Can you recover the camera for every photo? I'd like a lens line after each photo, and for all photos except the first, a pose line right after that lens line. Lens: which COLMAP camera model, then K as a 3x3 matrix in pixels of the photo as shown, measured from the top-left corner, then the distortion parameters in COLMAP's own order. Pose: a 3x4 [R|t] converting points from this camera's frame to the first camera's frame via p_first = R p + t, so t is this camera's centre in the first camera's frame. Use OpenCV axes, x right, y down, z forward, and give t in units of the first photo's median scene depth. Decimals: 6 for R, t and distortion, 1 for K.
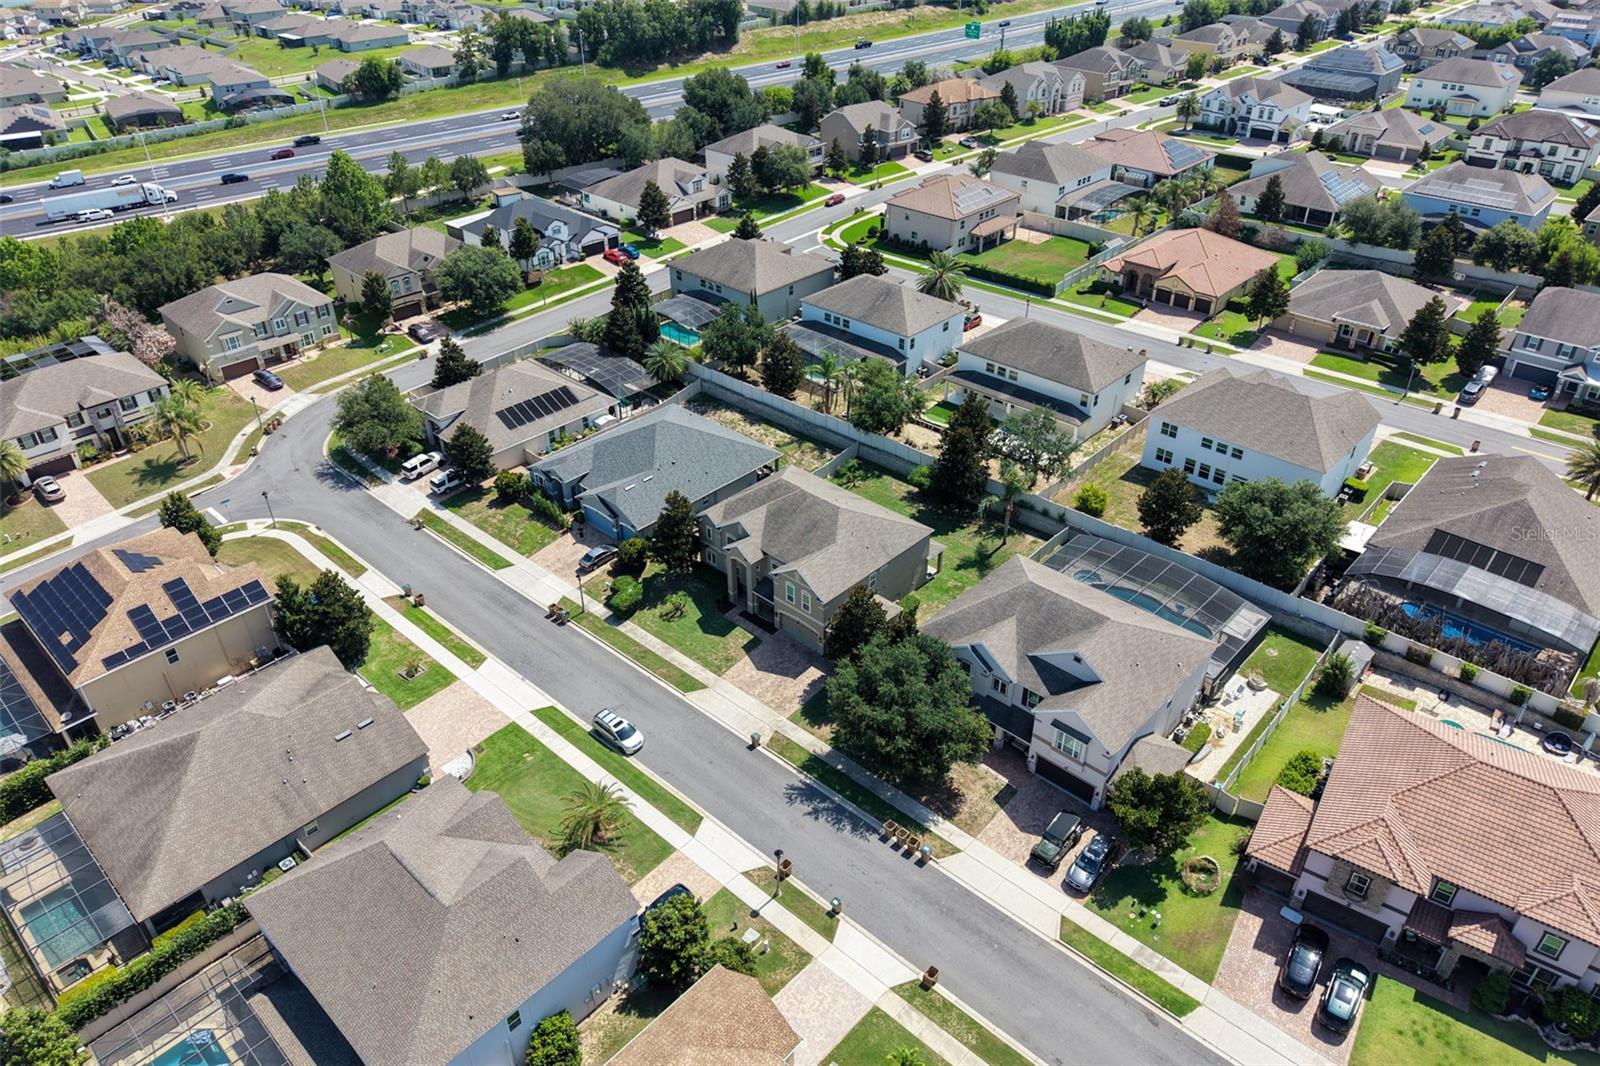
lens RADIAL K [[1061.6, 0, 798.3], [0, 1061.6, 535.1], [0, 0, 1]] dist [-0.001385, -0.003977]
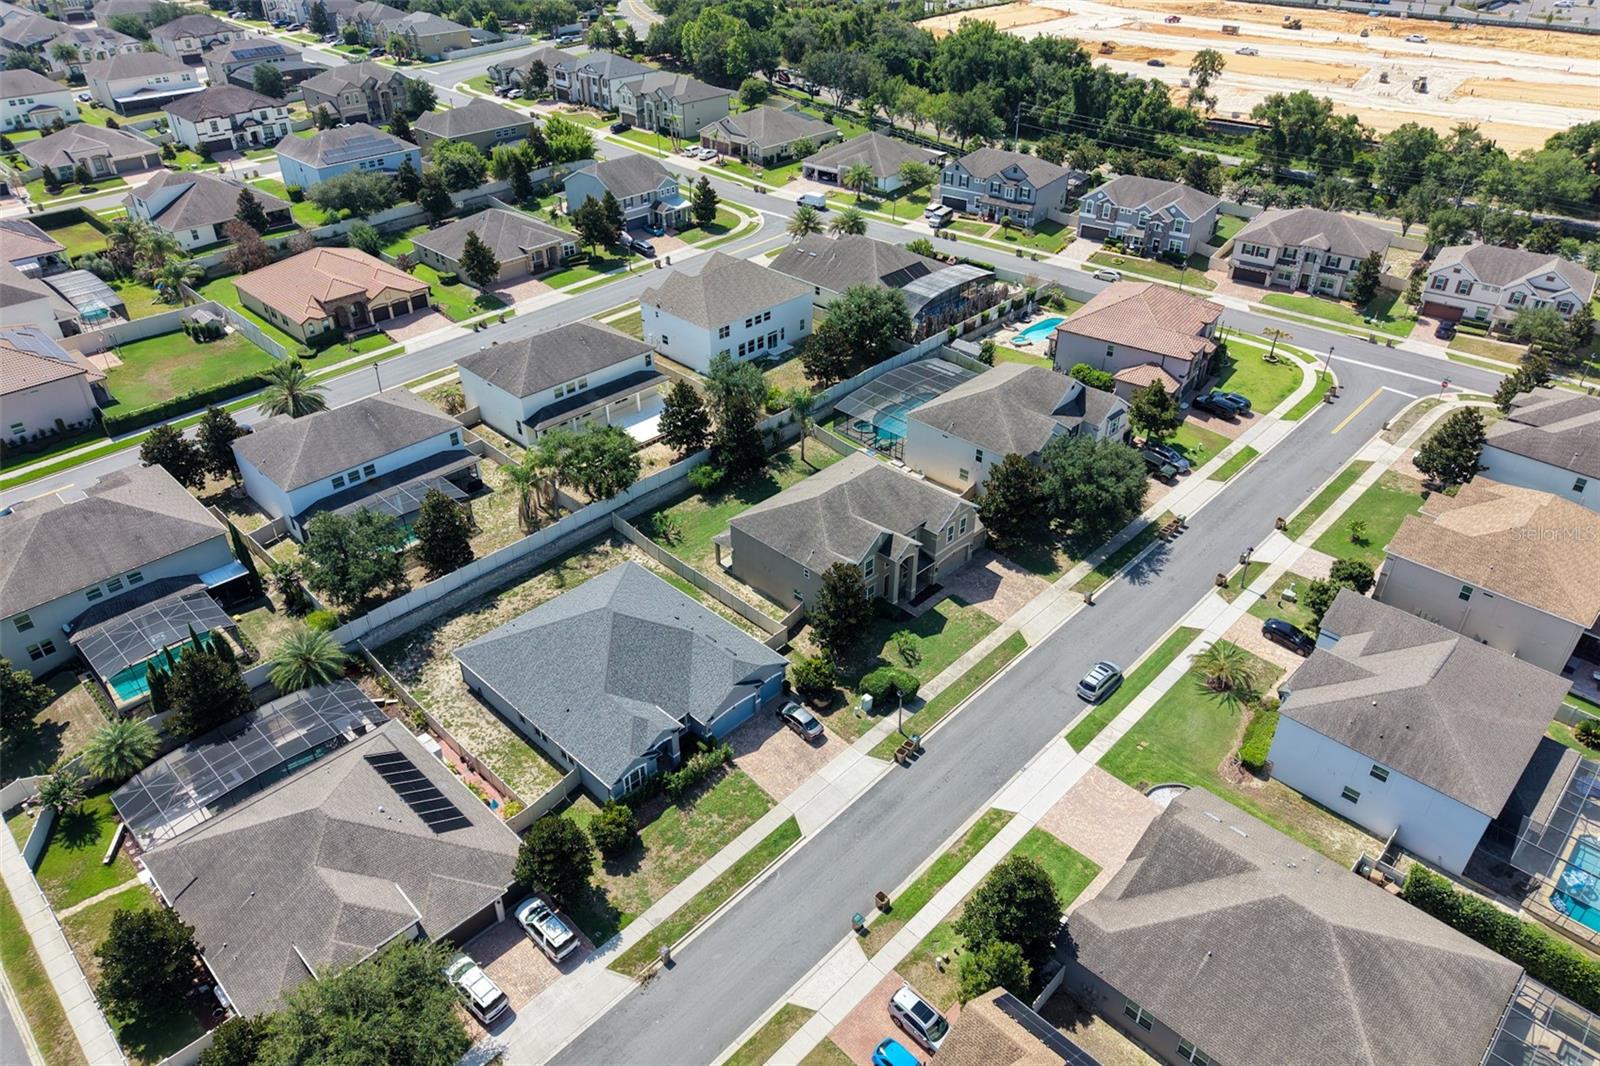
lens RADIAL K [[1061.6, 0, 799.0], [0, 1061.6, 530.4], [0, 0, 1]] dist [-0.001385, -0.003977]
pose [[0.024566, -0.547180, 0.836654, -0.761036], [0.551316, 0.705552, 0.445250, -0.427494], [-0.833935, 0.450322, 0.319002, 0.666686]]
